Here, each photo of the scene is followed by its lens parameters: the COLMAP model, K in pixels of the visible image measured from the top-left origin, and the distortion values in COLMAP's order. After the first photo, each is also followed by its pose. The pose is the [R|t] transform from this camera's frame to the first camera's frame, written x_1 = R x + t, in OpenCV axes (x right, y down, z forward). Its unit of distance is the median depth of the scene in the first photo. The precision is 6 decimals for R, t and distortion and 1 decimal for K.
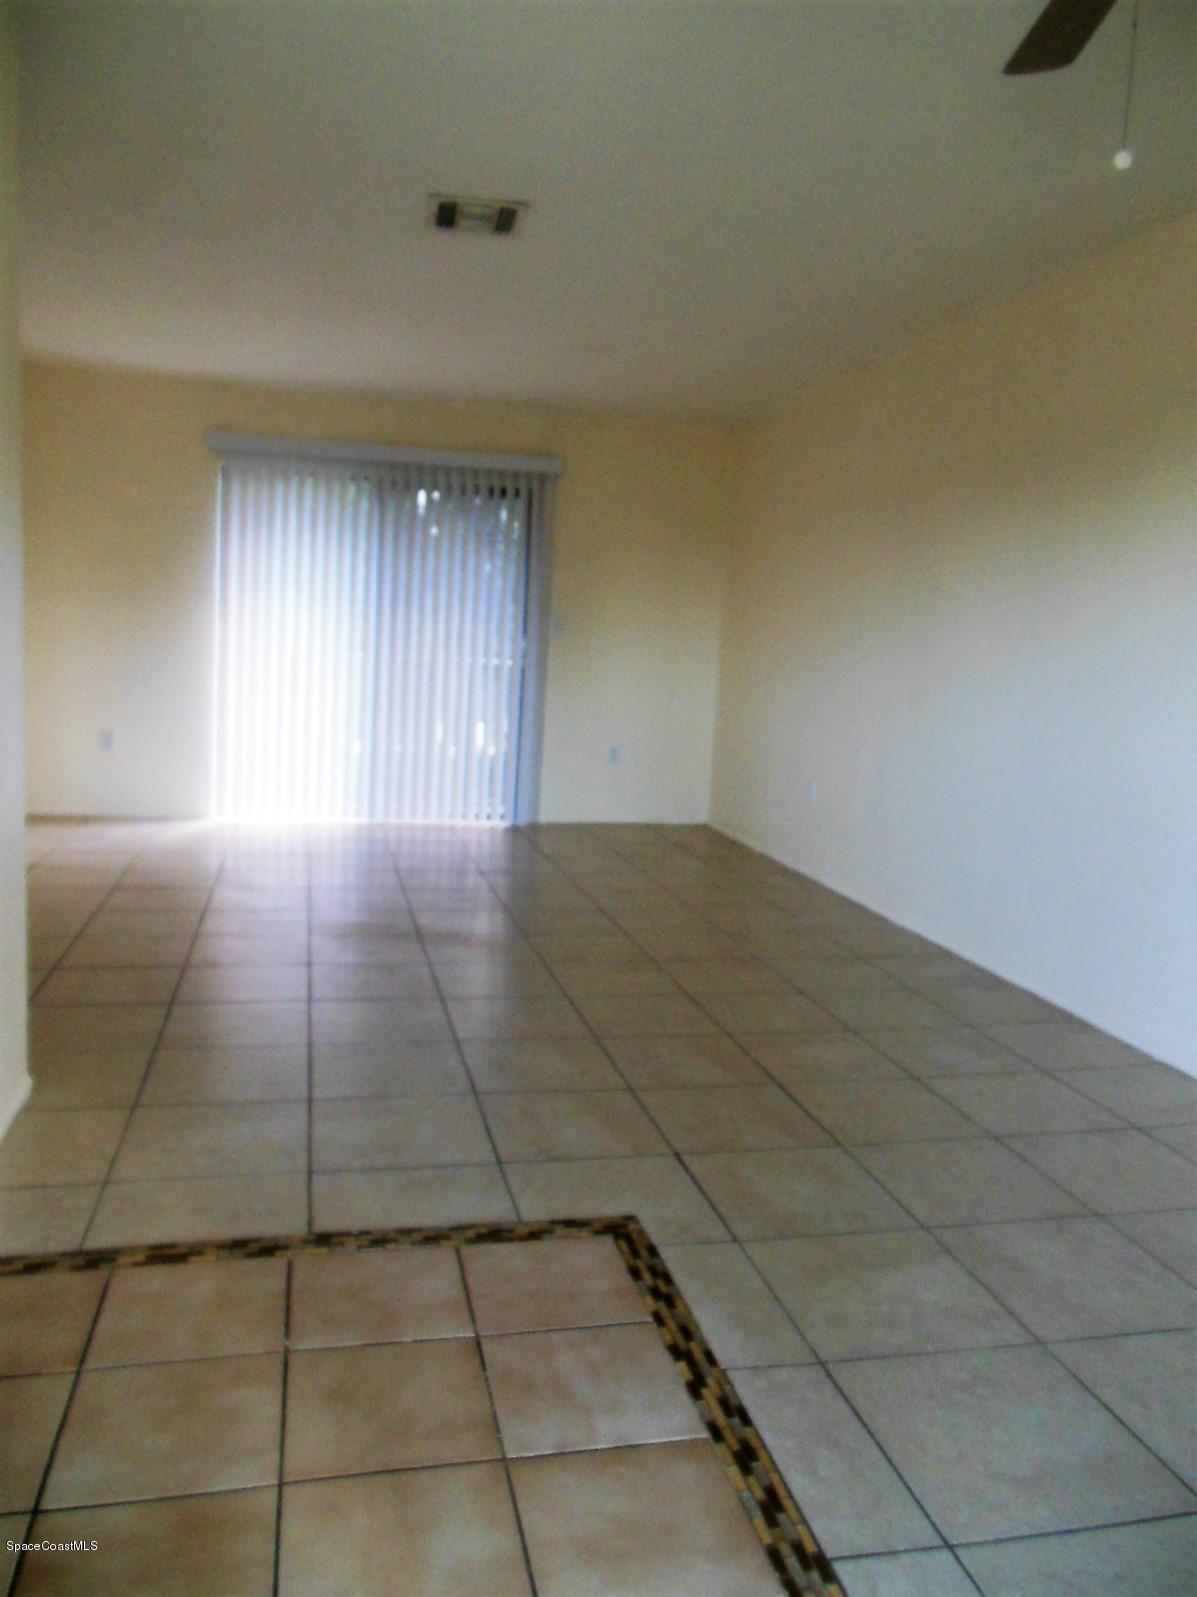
lens RADIAL K [[1205.9, 0, 598.5], [0, 1205.9, 798.5], [0, 0, 1]] dist [0.002894, 0.006376]
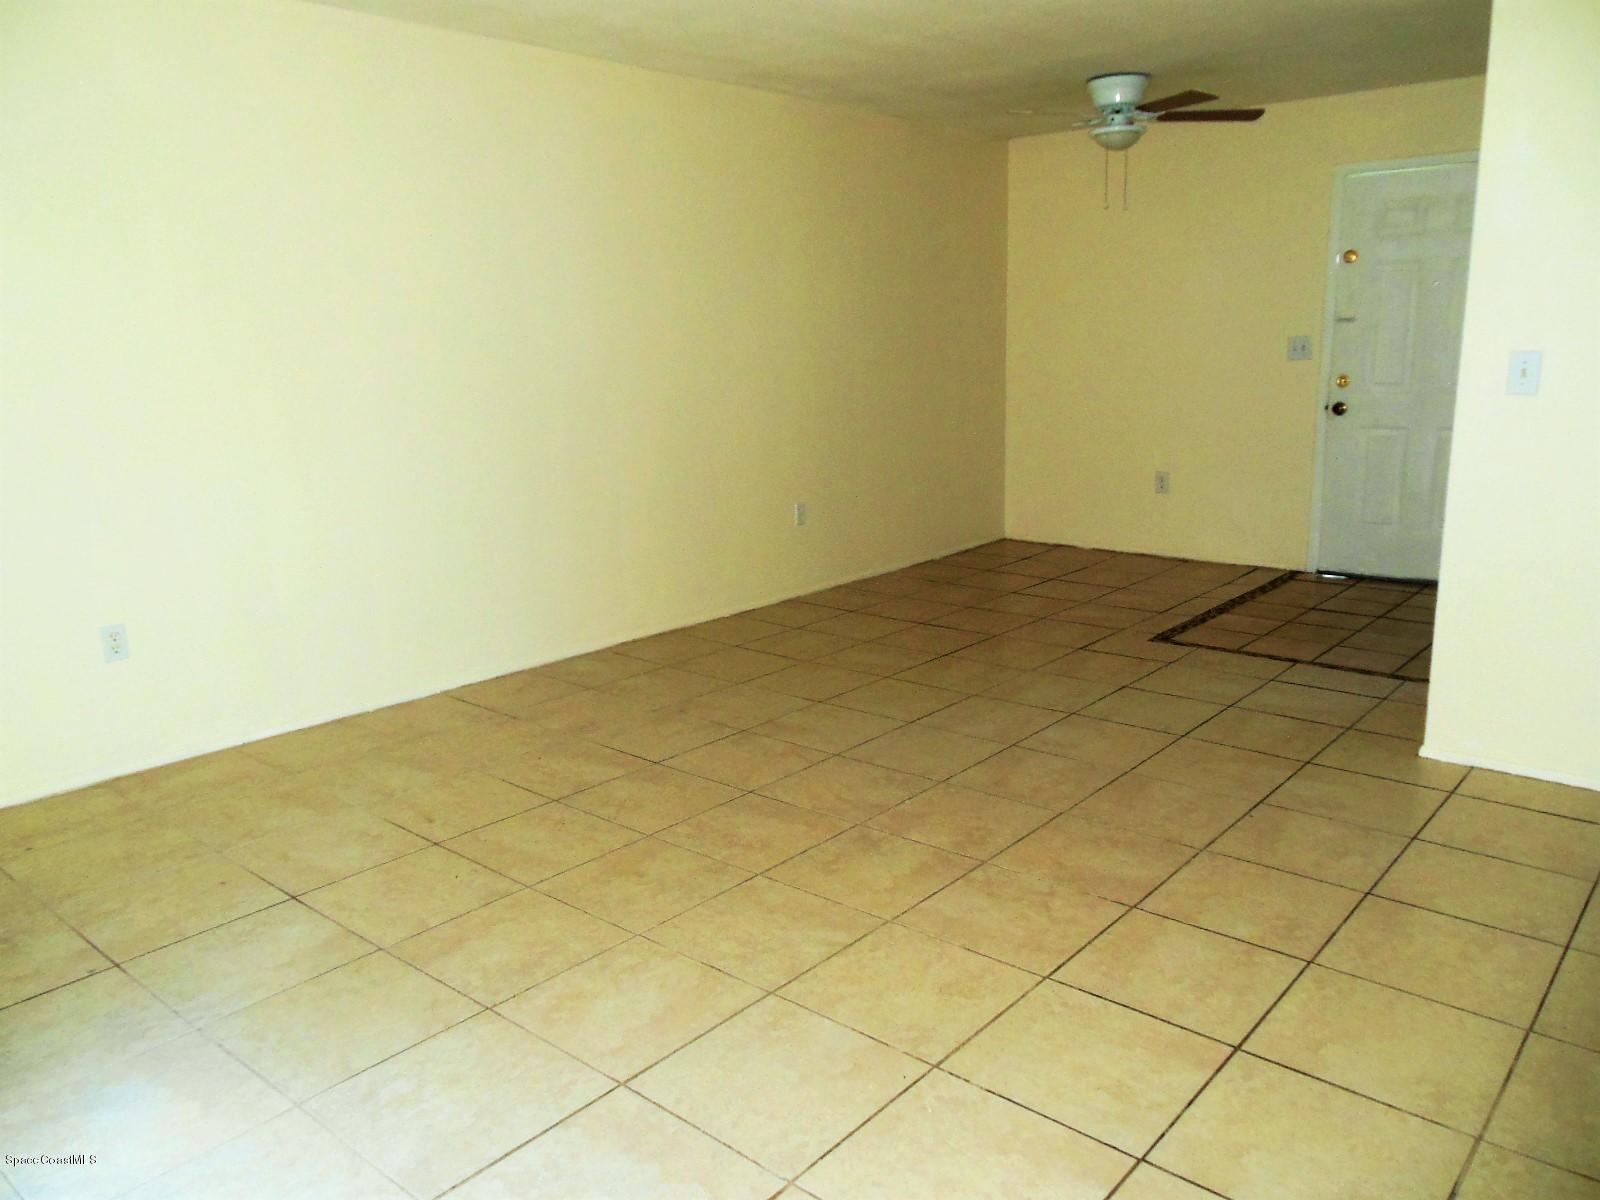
lens RADIAL K [[1208.2, 0, 705.8], [0, 1208.2, 596.4], [0, 0, 1]] dist [0.002894, 0.006376]
pose [[-0.552274, -0.214318, 0.805643, -1.385231], [0.091058, 0.945100, 0.313837, -0.543163], [-0.828675, 0.246685, -0.502439, 2.943256]]
